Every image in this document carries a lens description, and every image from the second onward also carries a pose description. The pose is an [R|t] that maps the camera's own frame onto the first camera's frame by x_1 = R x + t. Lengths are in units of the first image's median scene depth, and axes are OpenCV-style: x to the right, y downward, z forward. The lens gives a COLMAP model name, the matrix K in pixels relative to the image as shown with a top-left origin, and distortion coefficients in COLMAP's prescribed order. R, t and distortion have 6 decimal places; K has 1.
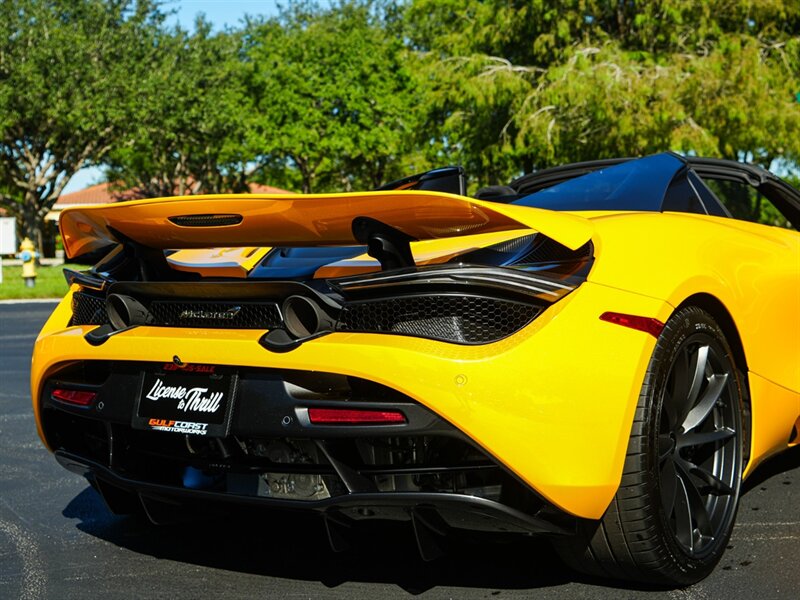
lens RADIAL K [[1316.5, 0, 461.6], [0, 1316.5, 263.7], [0, 0, 1]] dist [-0.002989, -0.086579]
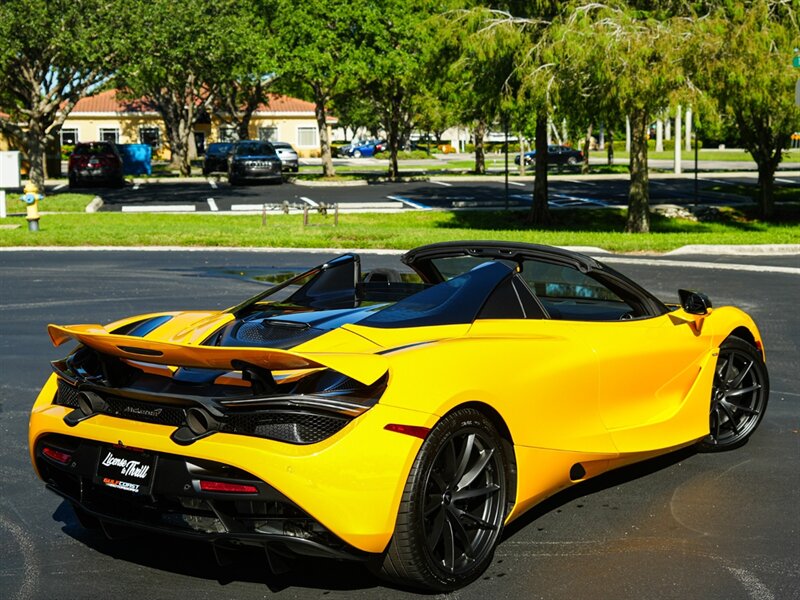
lens RADIAL K [[1479.0, 0, 483.5], [0, 1479.0, 275.0], [0, 0, 1]] dist [-0.078593, 0.323011]
pose [[0.999523, 0.022499, -0.021179, 0.044183], [-0.020690, 0.996413, 0.082054, -0.049672], [0.022949, -0.081577, 0.996403, -0.128502]]
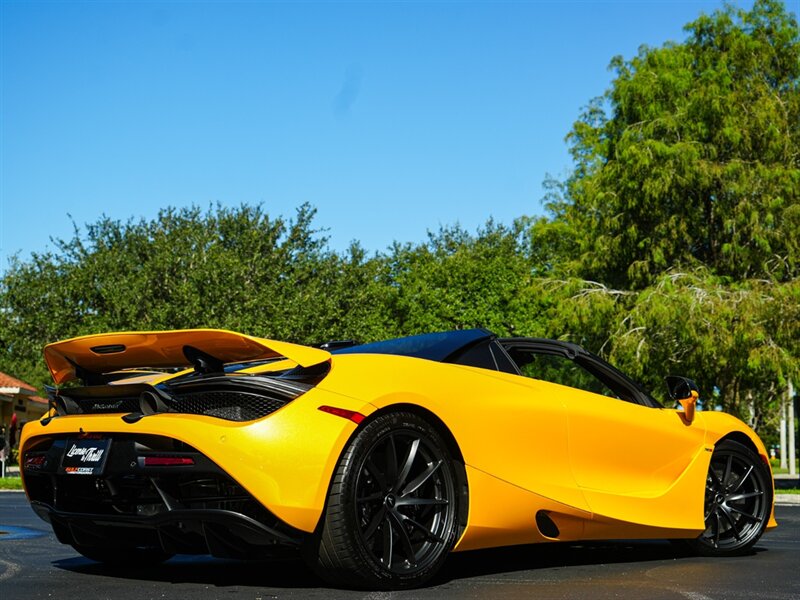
lens RADIAL K [[1376.2, 0, 424.2], [0, 1376.2, 320.2], [0, 0, 1]] dist [-0.020551, 0.109232]
pose [[0.984113, 0.015256, -0.176884, 0.091798], [-0.038656, 0.990811, -0.129609, 0.025512], [0.173281, 0.134387, 0.975661, -0.114194]]
